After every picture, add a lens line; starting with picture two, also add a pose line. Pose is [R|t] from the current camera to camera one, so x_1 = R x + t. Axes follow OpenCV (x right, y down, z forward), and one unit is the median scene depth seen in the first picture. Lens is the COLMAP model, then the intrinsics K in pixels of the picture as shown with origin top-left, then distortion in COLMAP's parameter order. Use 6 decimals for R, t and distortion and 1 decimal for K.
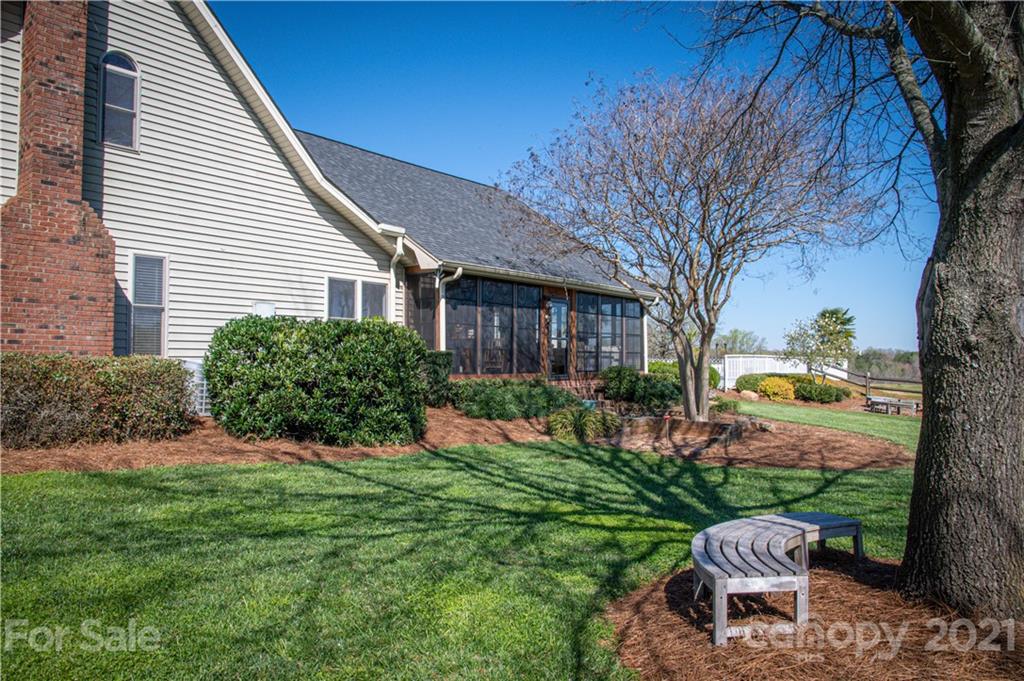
lens RADIAL K [[728.5, 0, 506.3], [0, 728.5, 344.0], [0, 0, 1]] dist [-0.044964, 0.002153]
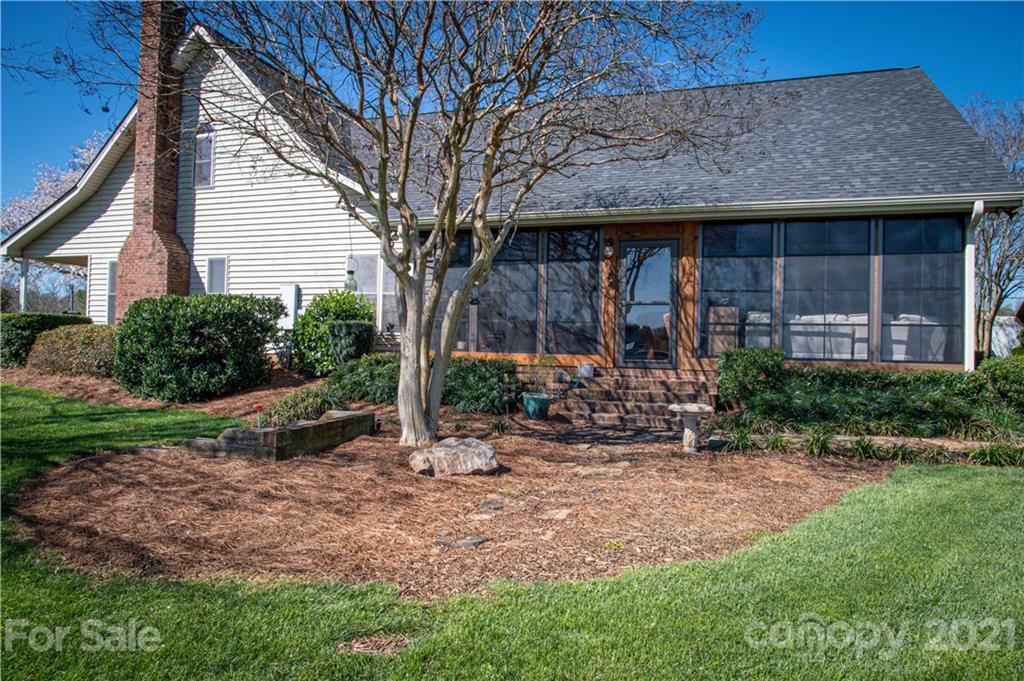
lens RADIAL K [[728.5, 0, 512.2], [0, 728.5, 341.4], [0, 0, 1]] dist [-0.044964, 0.002153]
pose [[0.300266, -0.002330, -0.953853, 0.959723], [-0.000511, 0.999996, -0.002604, 0.041639], [0.953855, 0.001270, 0.300263, 1.037199]]
